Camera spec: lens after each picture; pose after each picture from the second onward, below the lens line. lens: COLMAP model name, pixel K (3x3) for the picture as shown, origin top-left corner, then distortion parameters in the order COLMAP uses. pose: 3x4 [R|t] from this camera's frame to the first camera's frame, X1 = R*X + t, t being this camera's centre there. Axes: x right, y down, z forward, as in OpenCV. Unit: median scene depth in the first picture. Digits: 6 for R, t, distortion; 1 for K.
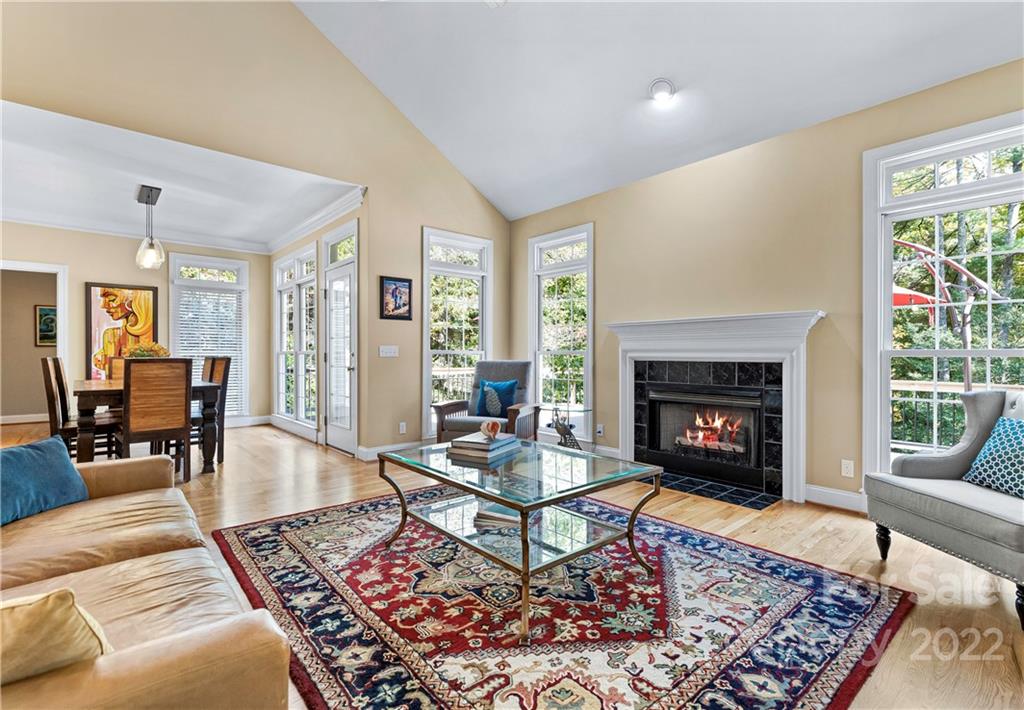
lens RADIAL K [[482.3, 0, 513.8], [0, 482.3, 356.2], [0, 0, 1]] dist [0.005574, 0.000723]
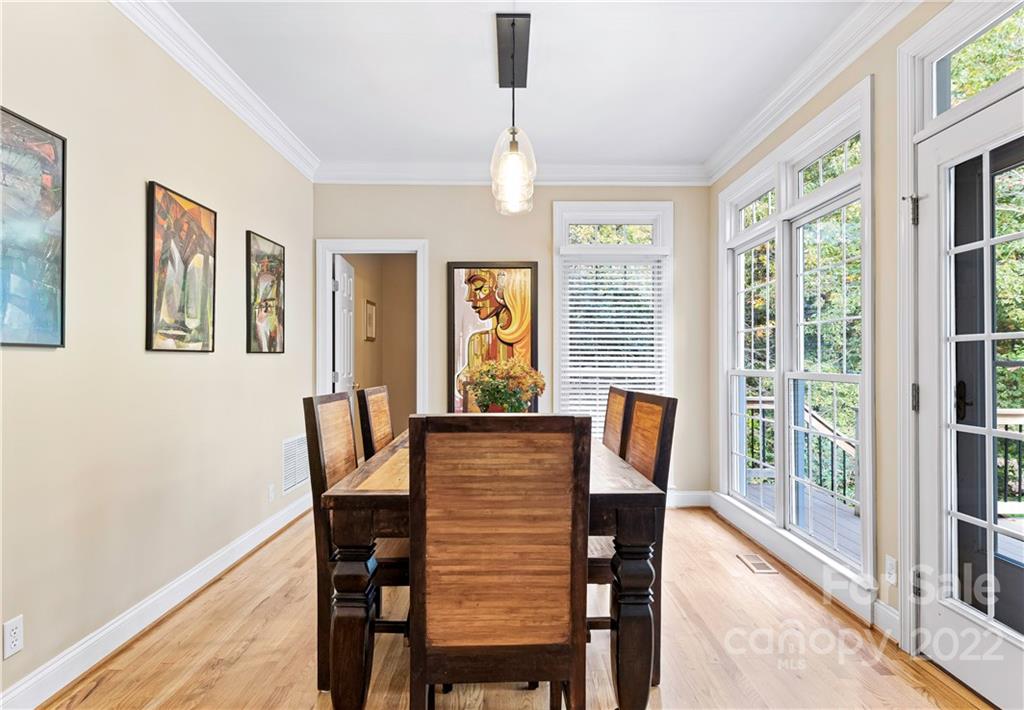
lens RADIAL K [[569.5, 0, 513.3], [0, 569.5, 357.4], [0, 0, 1]] dist [0.001728, 0.000166]
pose [[0.759587, -0.003225, -0.650398, -0.318991], [-0.004404, 0.999939, -0.010101, -0.018619], [0.650391, 0.010537, 0.759526, 0.473264]]
